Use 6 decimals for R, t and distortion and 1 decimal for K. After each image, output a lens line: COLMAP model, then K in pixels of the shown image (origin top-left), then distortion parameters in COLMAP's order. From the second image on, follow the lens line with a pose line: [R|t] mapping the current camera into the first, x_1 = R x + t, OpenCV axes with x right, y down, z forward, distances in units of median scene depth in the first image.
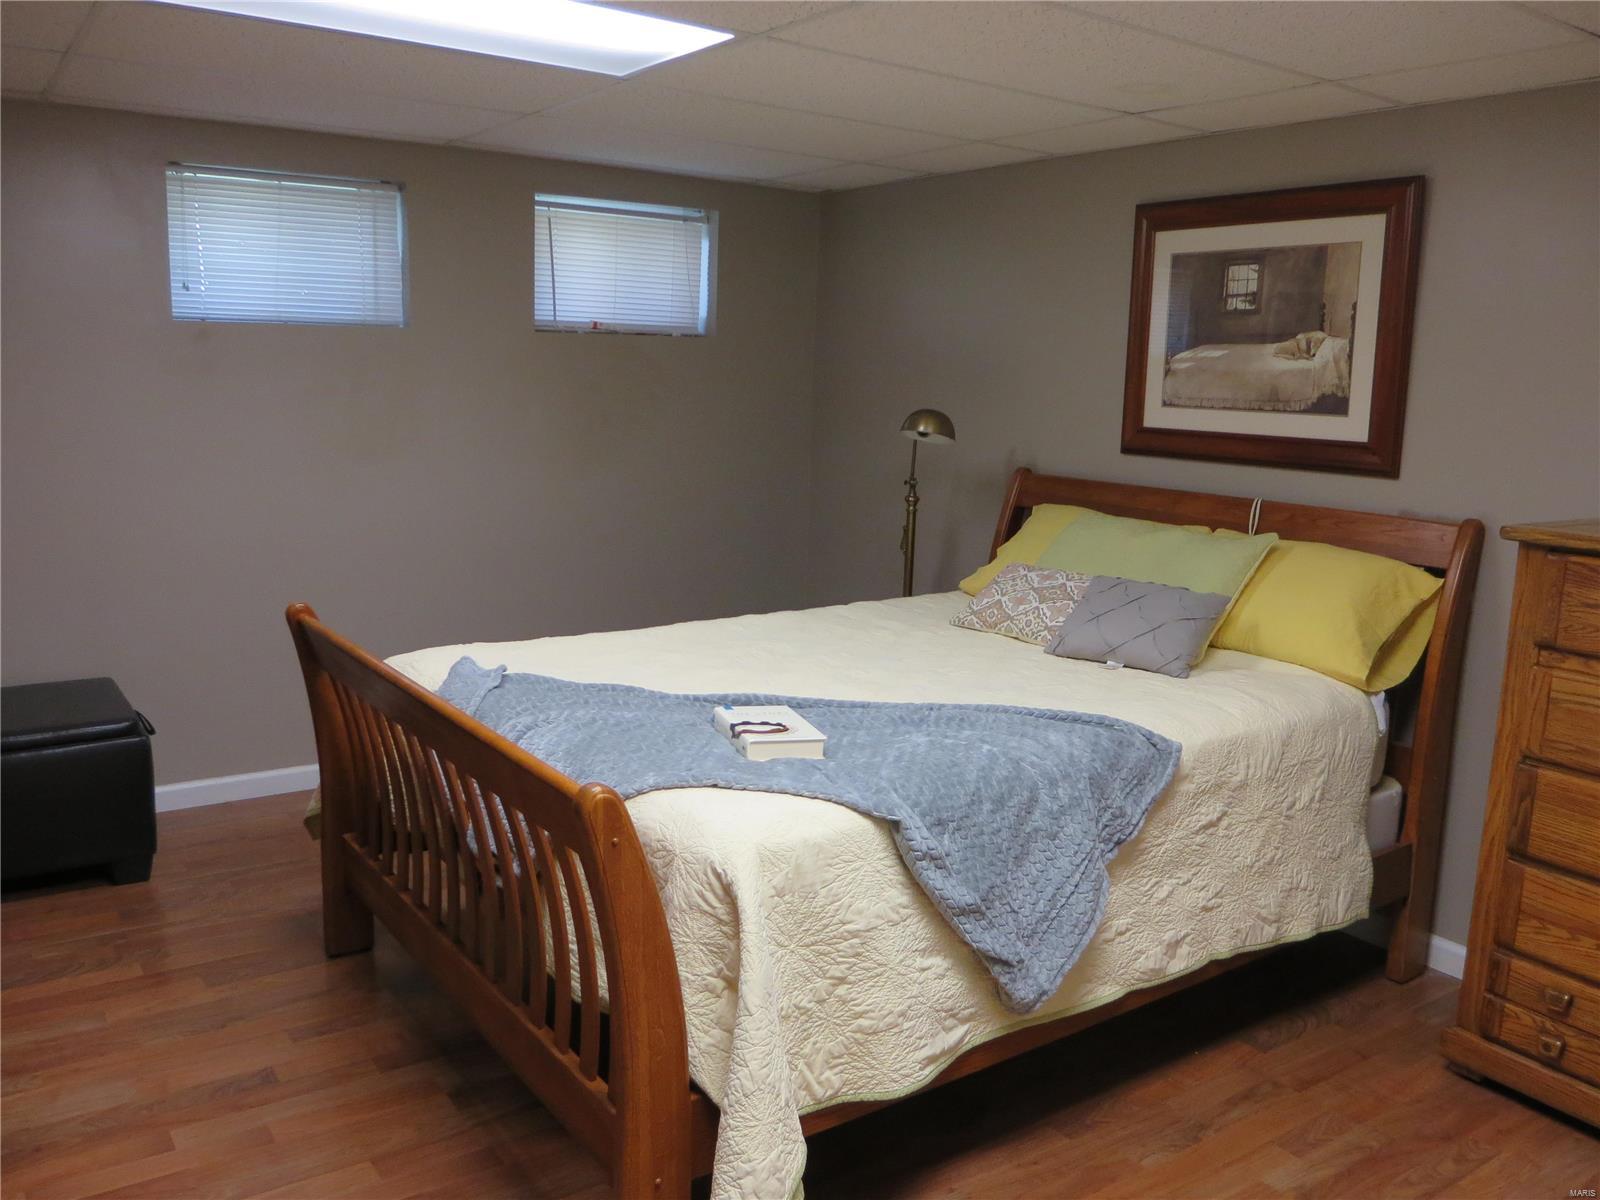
lens RADIAL K [[1321.0, 0, 810.4], [0, 1321.0, 611.0], [0, 0, 1]] dist [-0.066836, 0.020985]
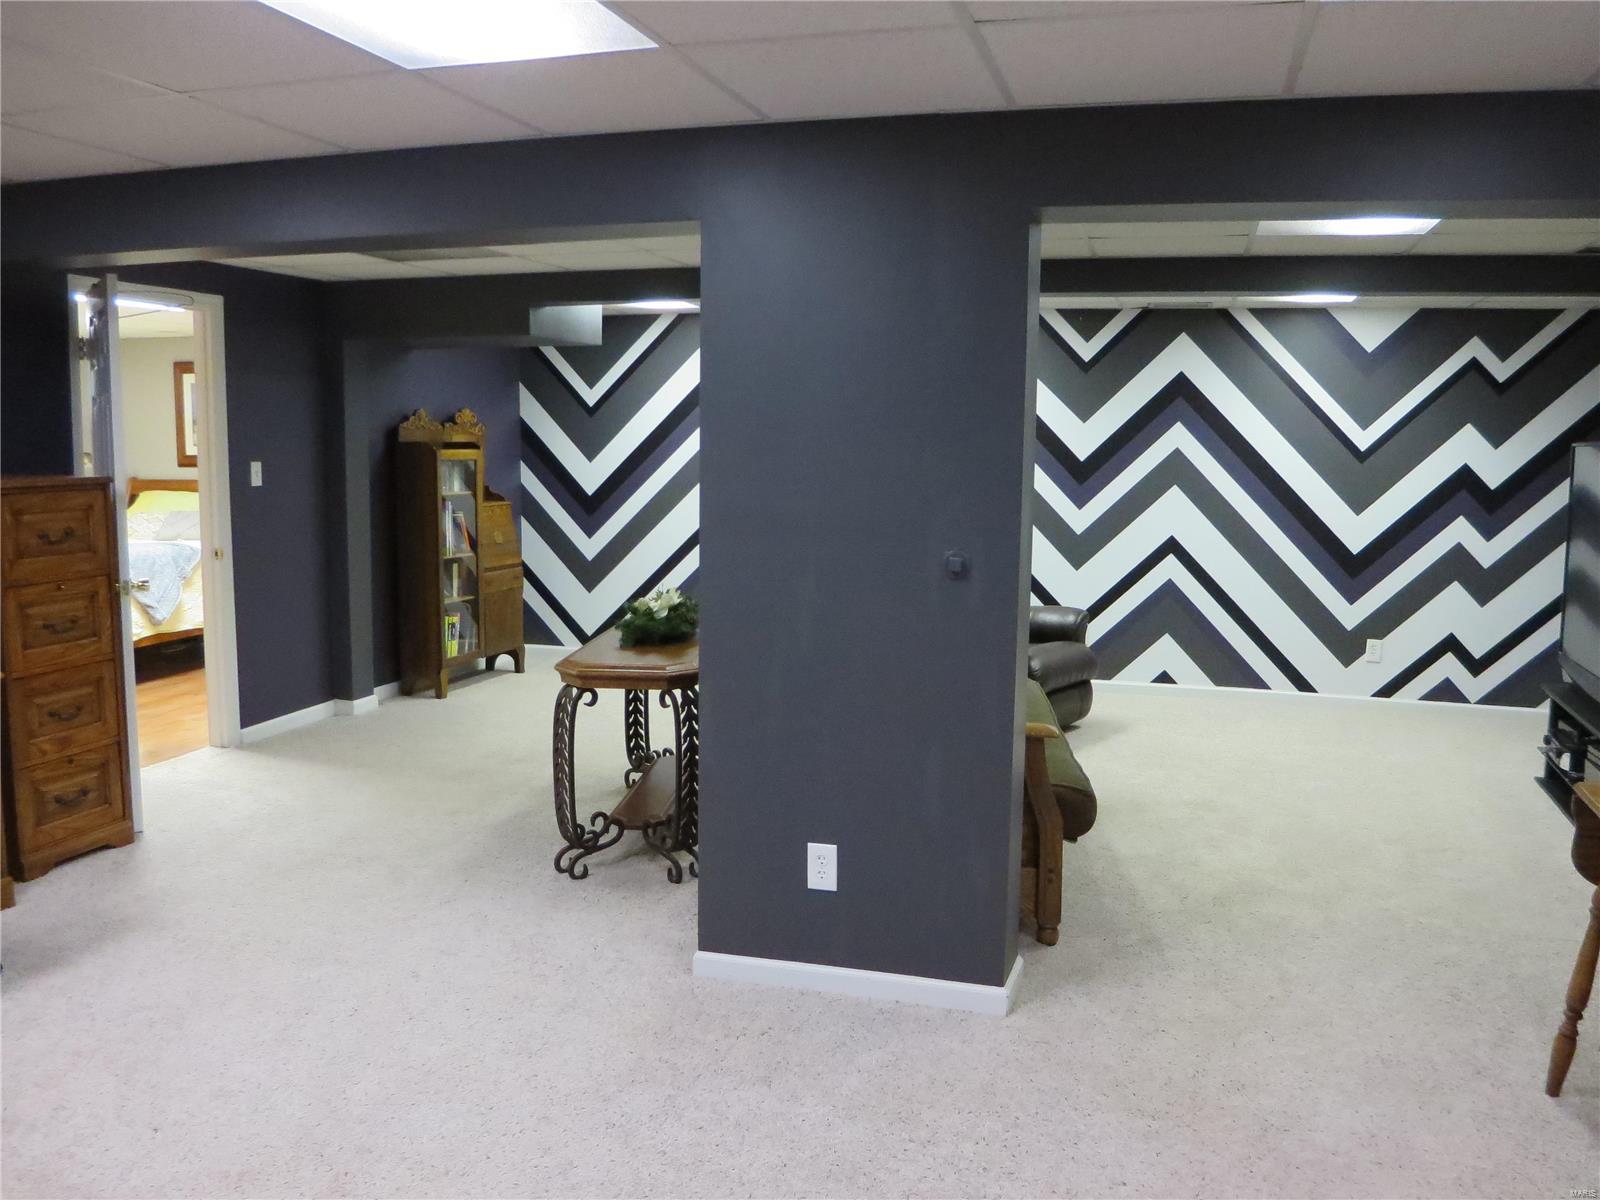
lens RADIAL K [[1321.0, 0, 810.4], [0, 1321.0, 611.0], [0, 0, 1]] dist [-0.066836, 0.020985]
pose [[0.789608, -0.098665, 0.605628, -0.508817], [0.117504, 0.993035, 0.008579, 0.416777], [-0.602256, 0.064390, 0.795702, -2.530840]]
